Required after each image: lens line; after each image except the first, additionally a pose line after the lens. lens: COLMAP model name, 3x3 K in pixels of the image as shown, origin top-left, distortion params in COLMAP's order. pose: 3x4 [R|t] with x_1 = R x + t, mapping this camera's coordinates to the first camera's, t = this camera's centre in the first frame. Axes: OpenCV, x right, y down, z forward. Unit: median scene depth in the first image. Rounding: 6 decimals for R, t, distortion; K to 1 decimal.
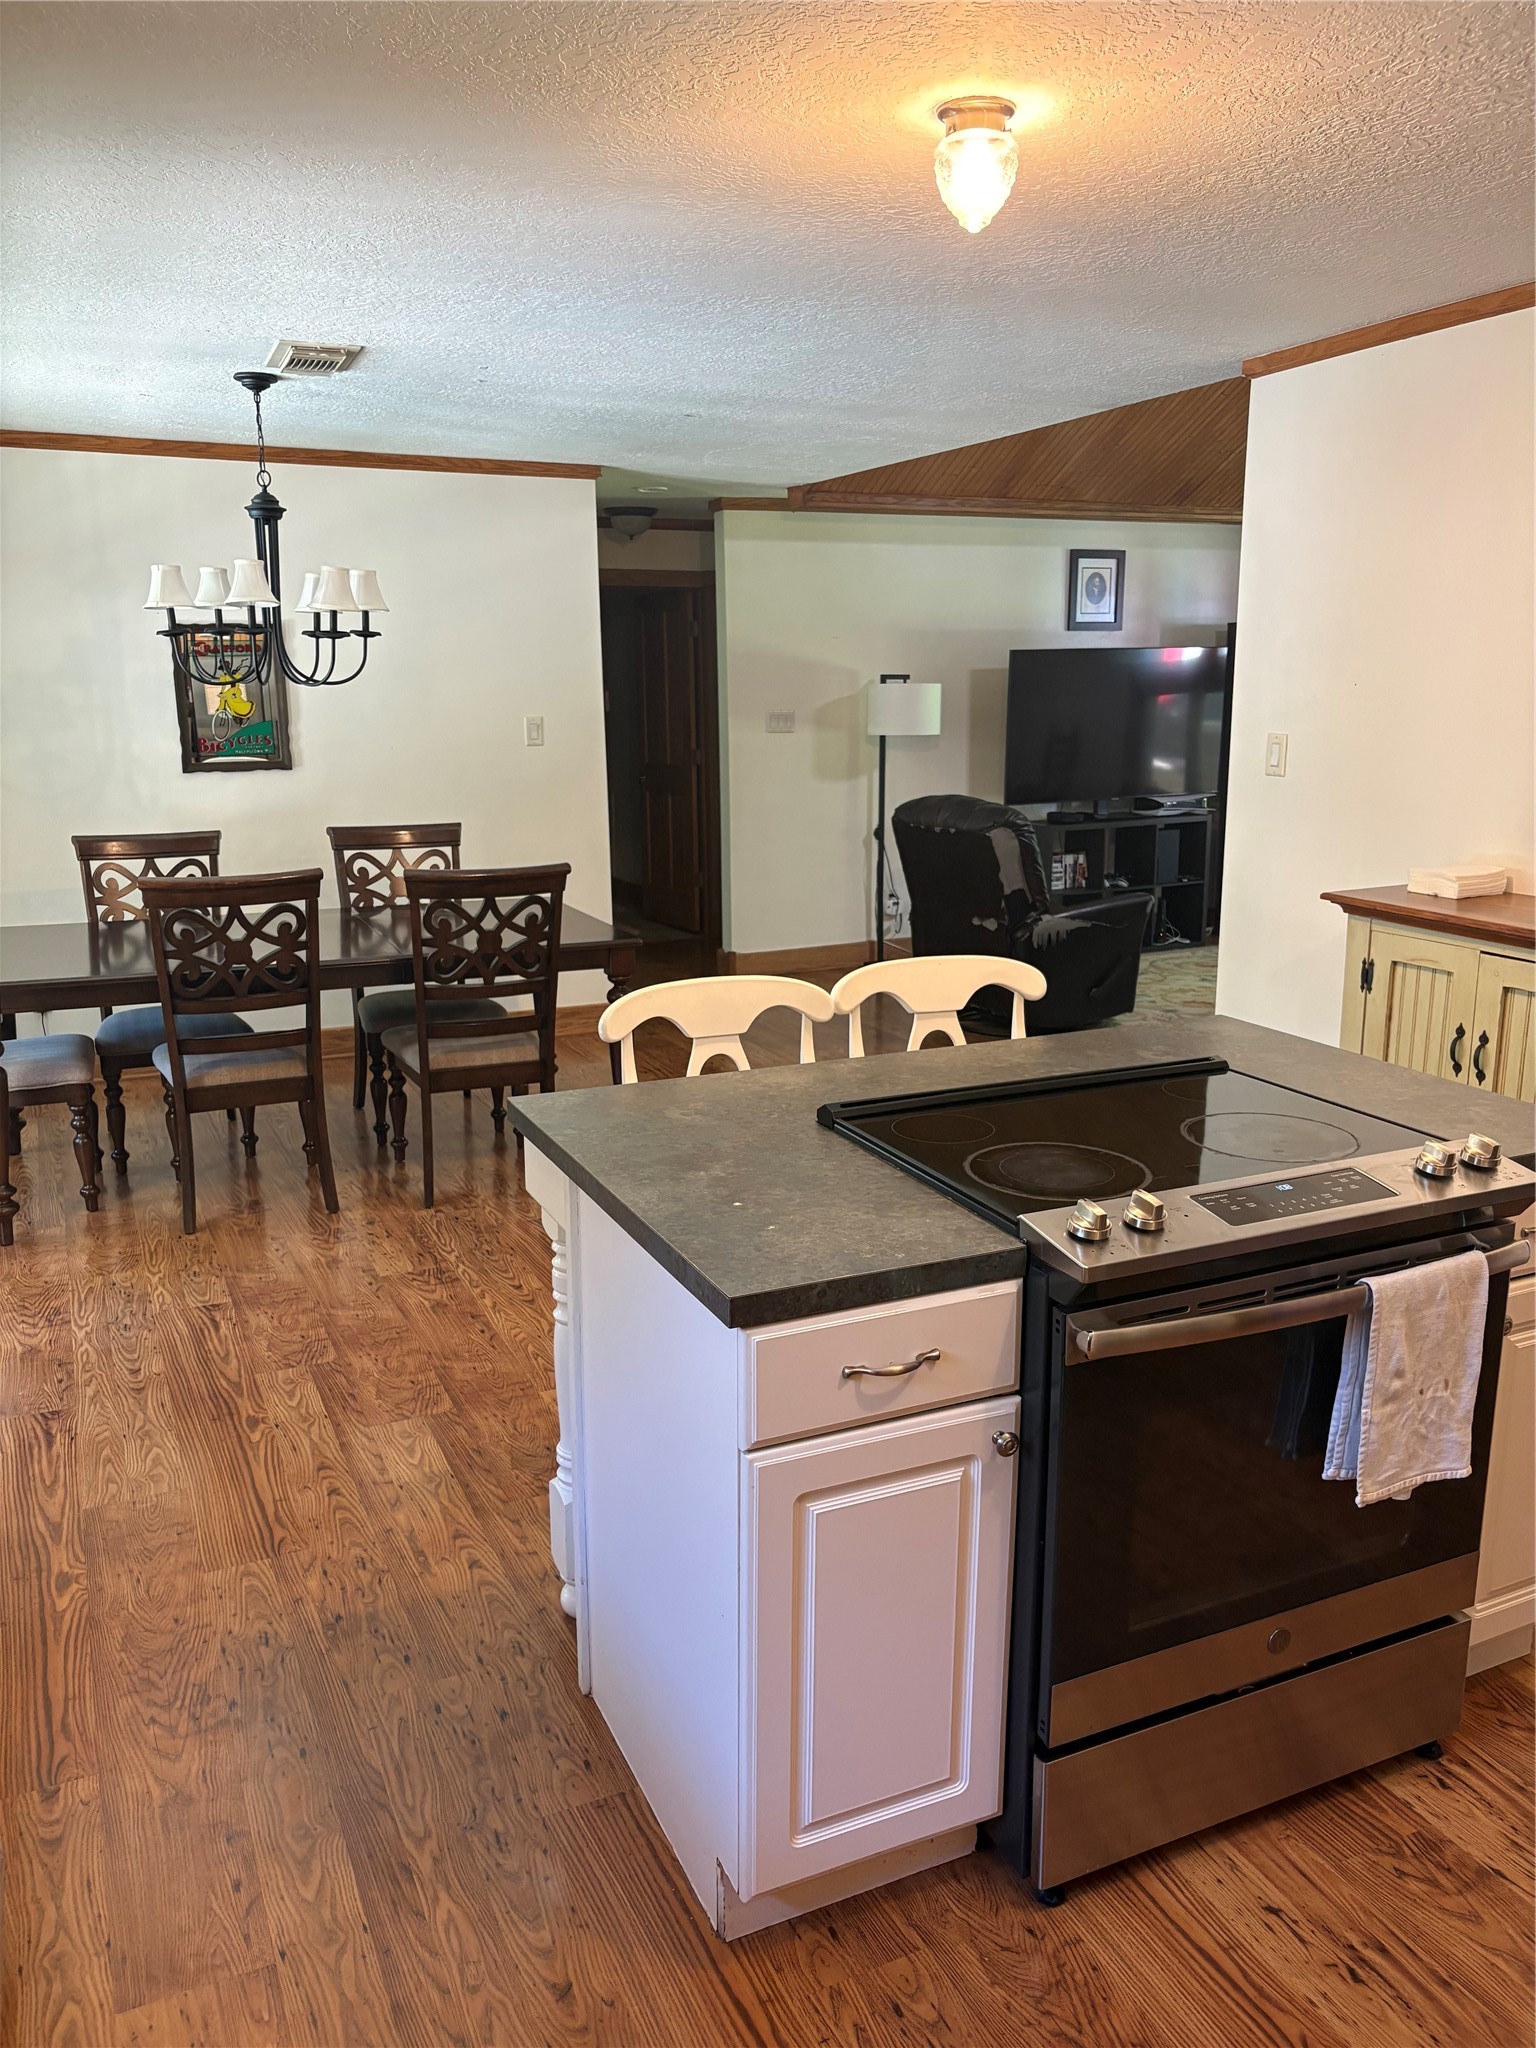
lens RADIAL K [[1557.0, 0, 763.7], [0, 1557.0, 1024.4], [0, 0, 1]] dist [0.035581, -0.019453]
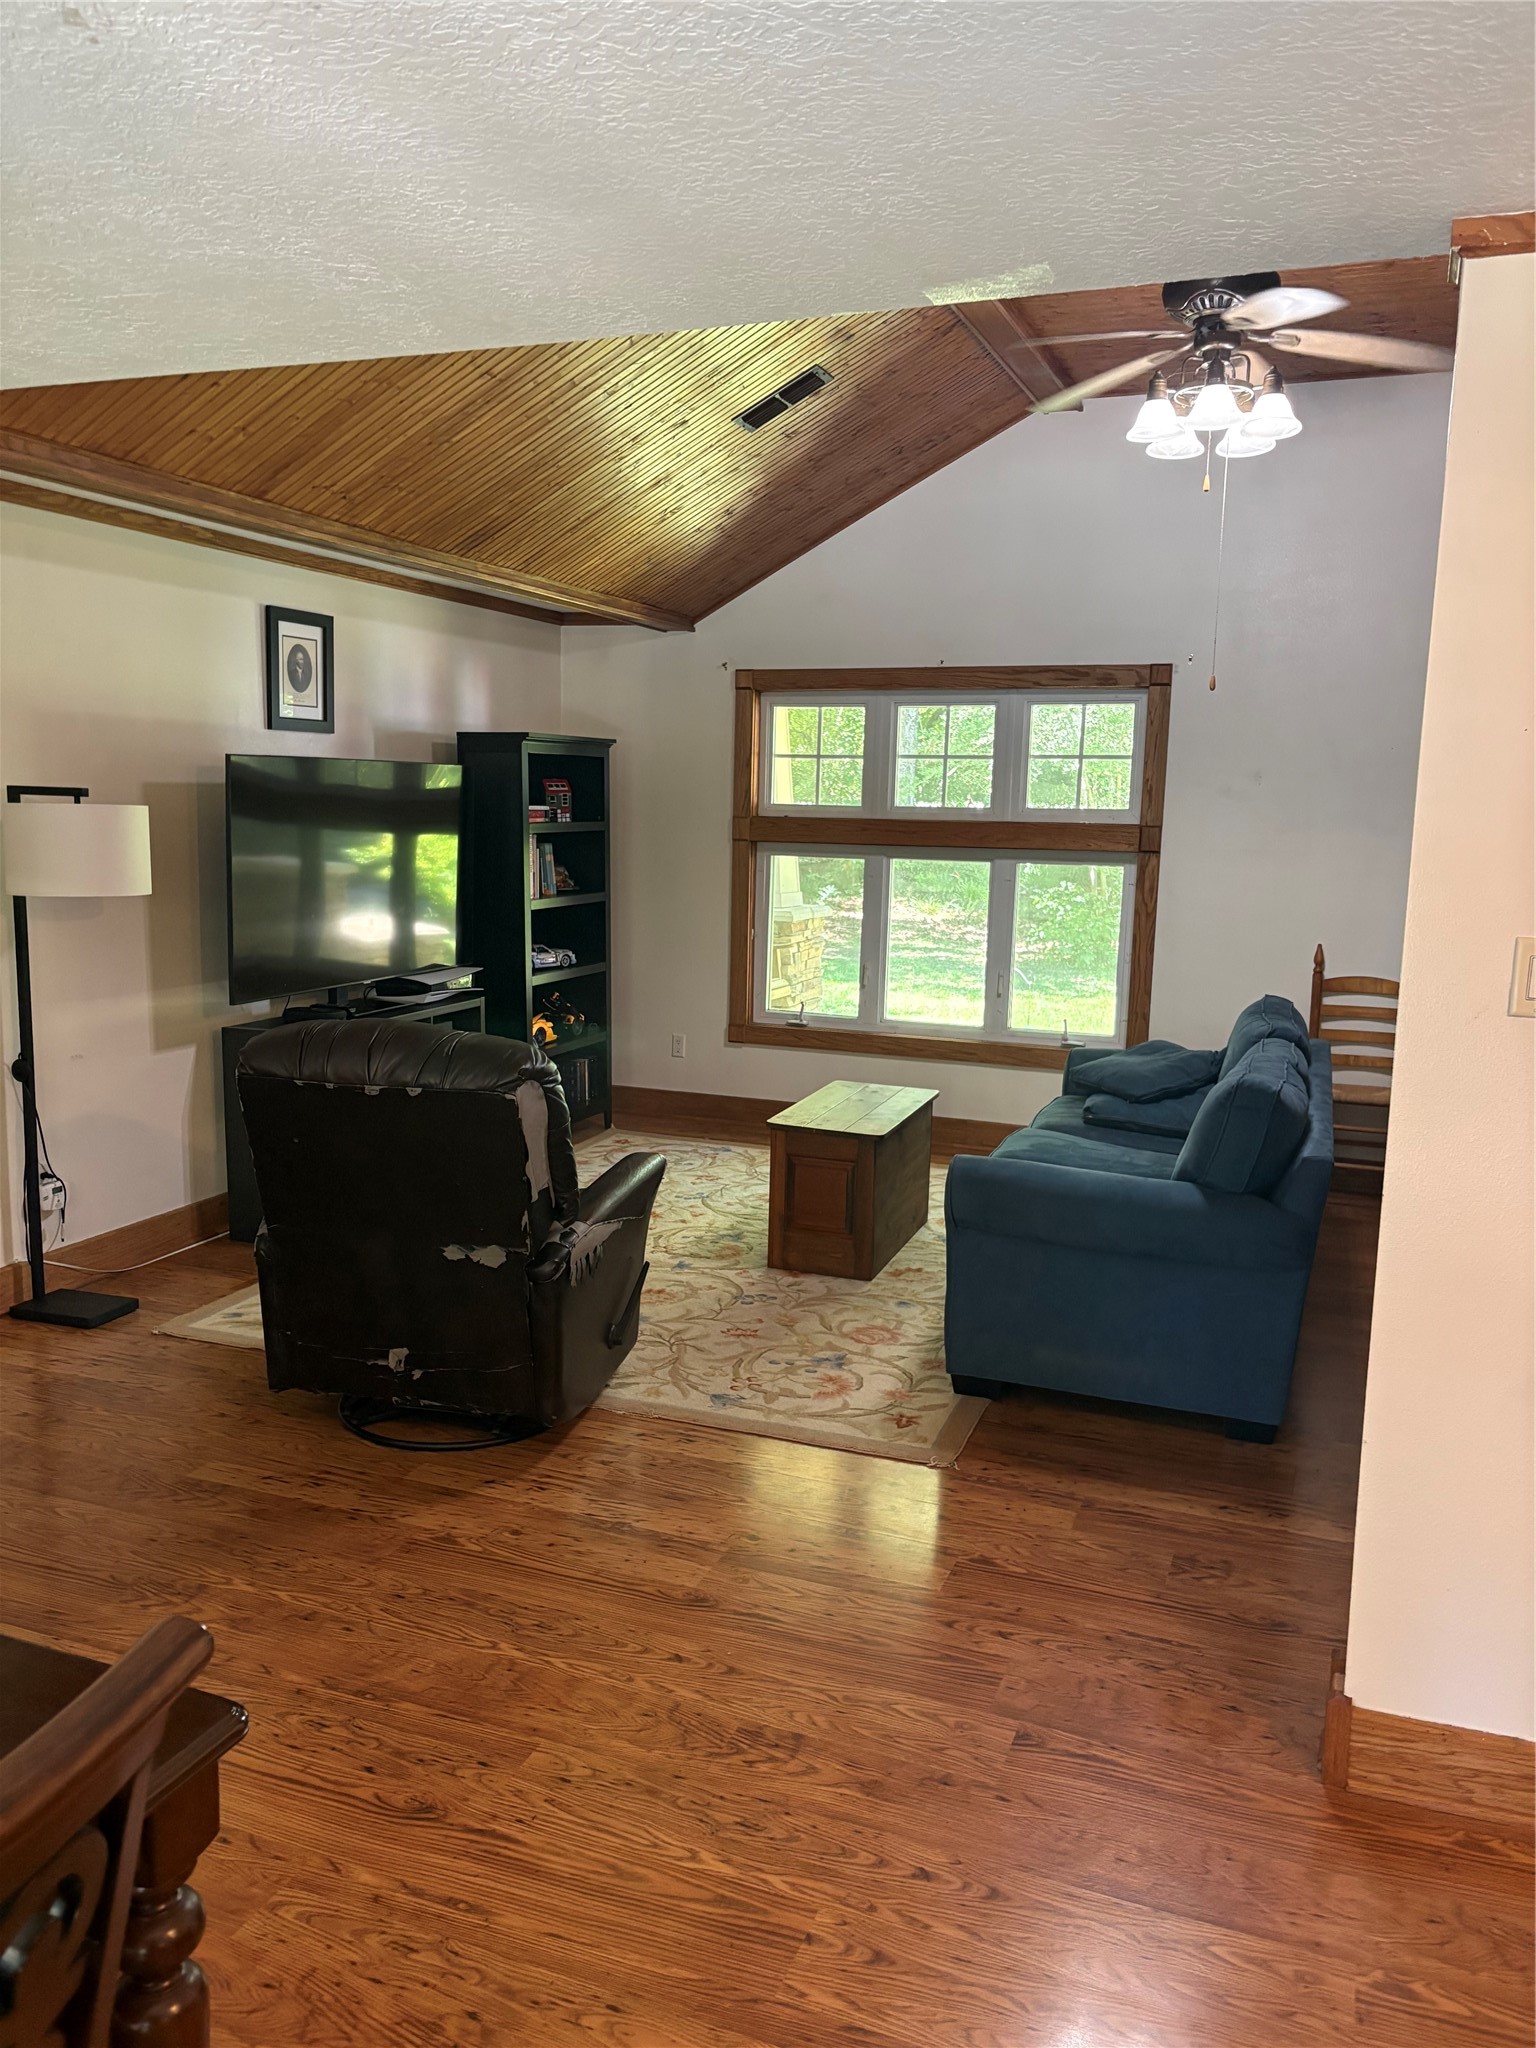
lens RADIAL K [[1557.0, 0, 745.3], [0, 1557.0, 1034.6], [0, 0, 1]] dist [0.035581, -0.019453]
pose [[0.728116, -0.079657, 0.680810, -0.113994], [0.127495, 0.991631, -0.020330, -0.089588], [-0.673493, 0.101602, 0.732178, 0.411679]]
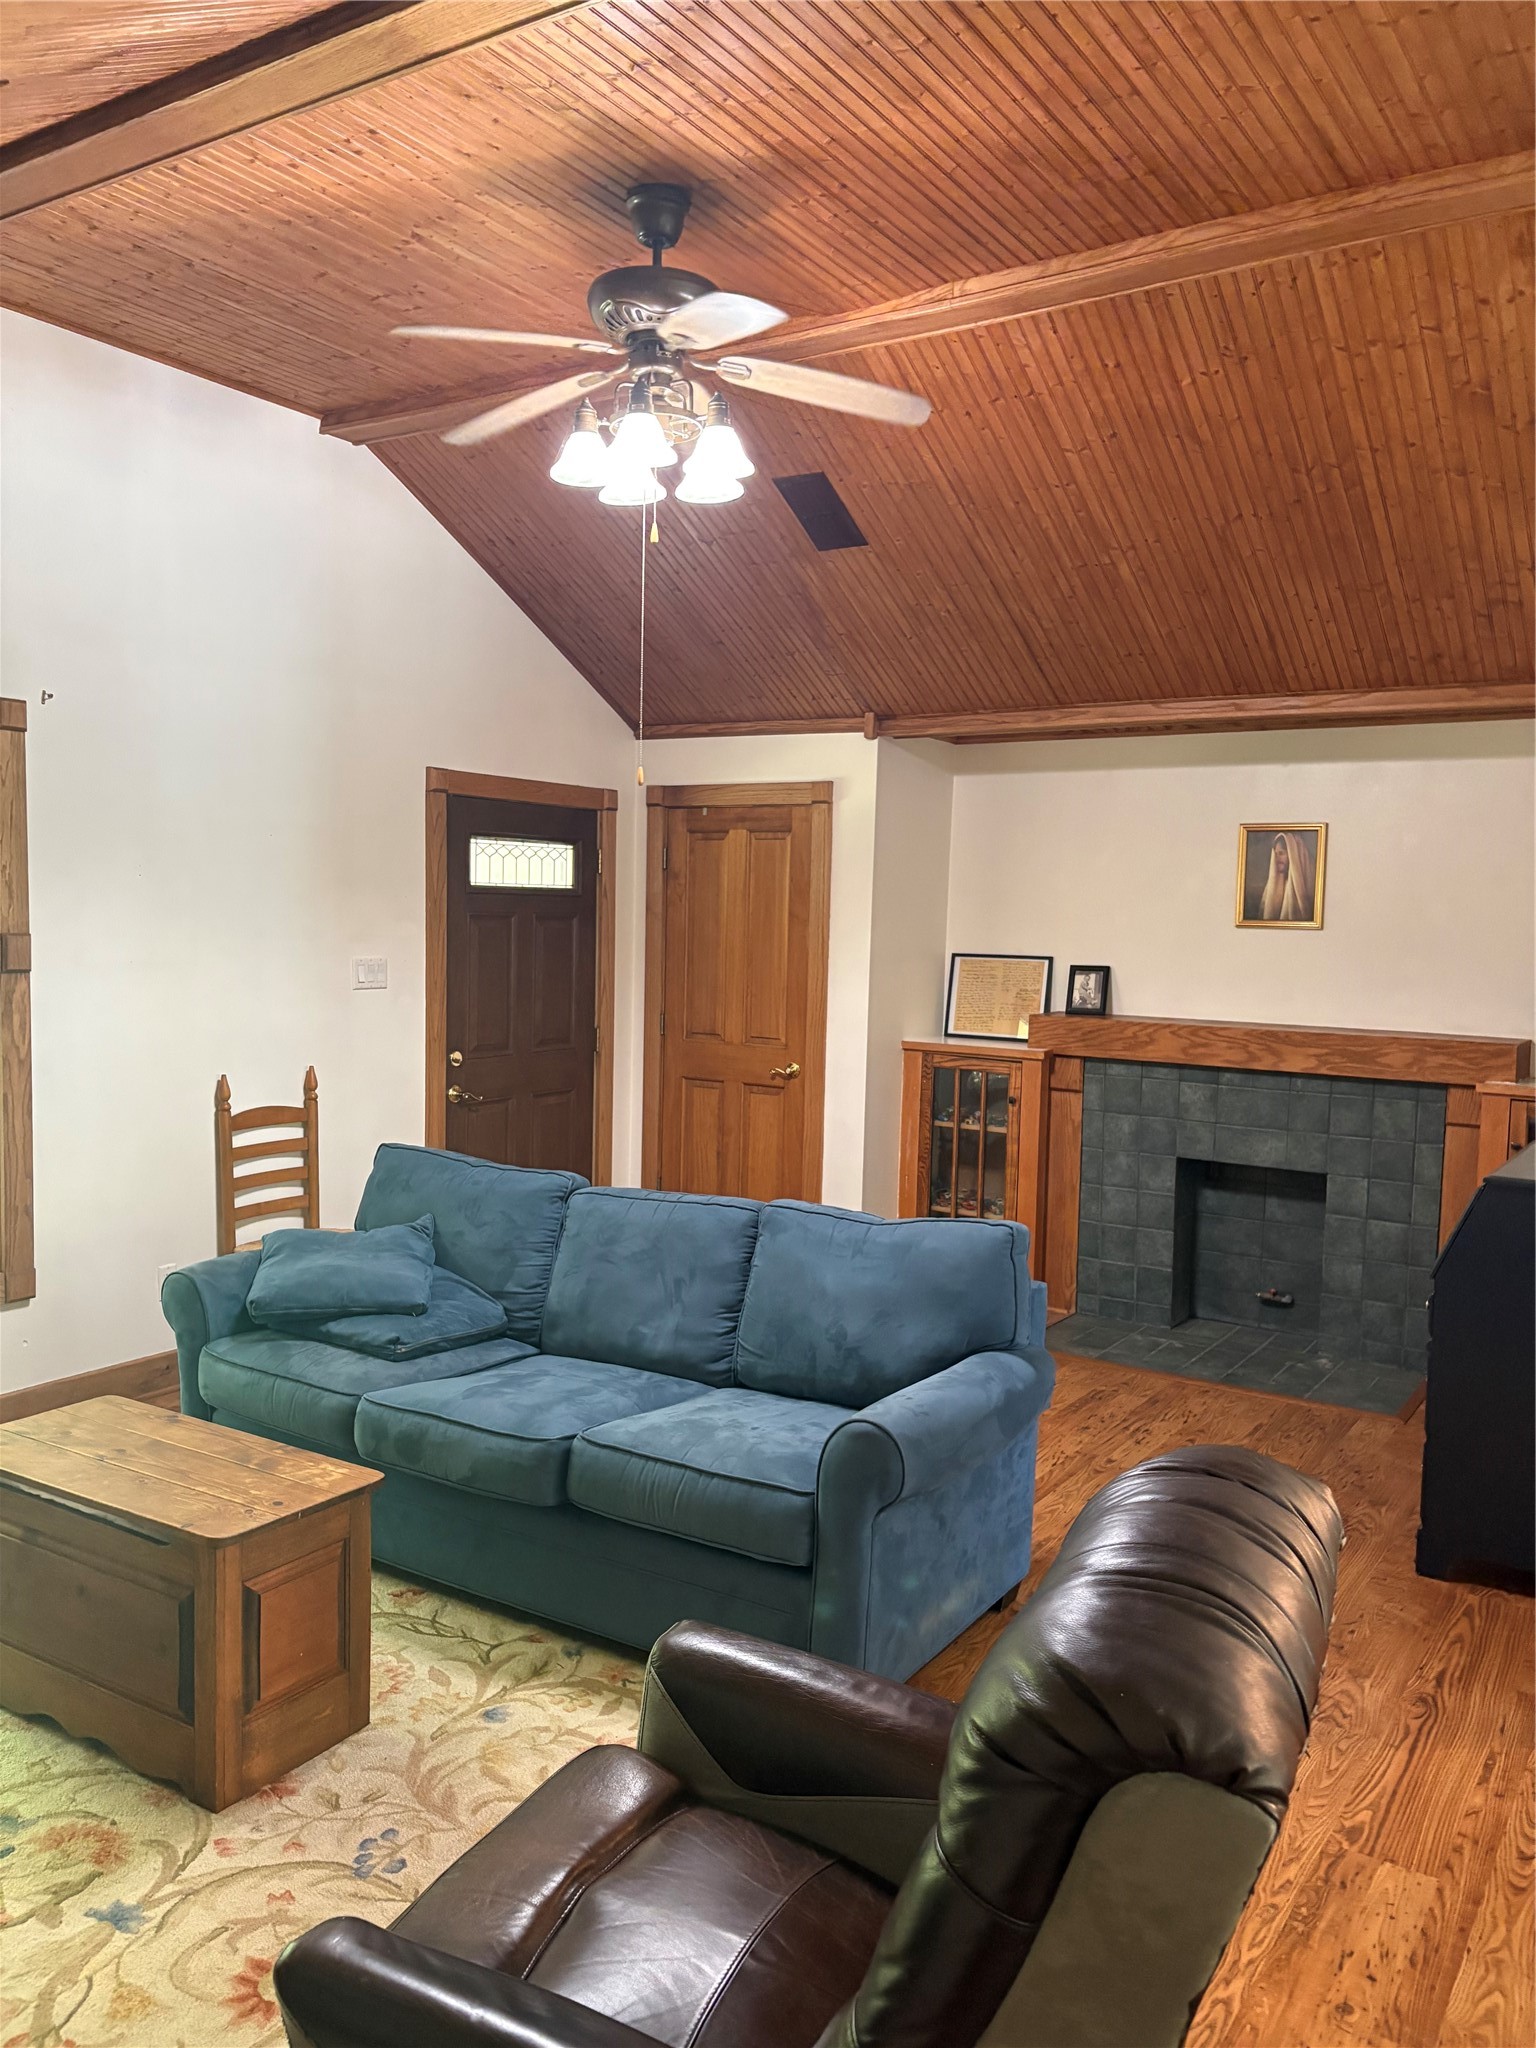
lens RADIAL K [[1557.0, 0, 764.9], [0, 1557.0, 1020.1], [0, 0, 1]] dist [0.035581, -0.019453]
pose [[-0.535218, -0.060832, 0.842521, -0.034696], [0.170208, 0.969179, 0.178103, -0.183232], [-0.827388, 0.238727, -0.508368, 0.807180]]
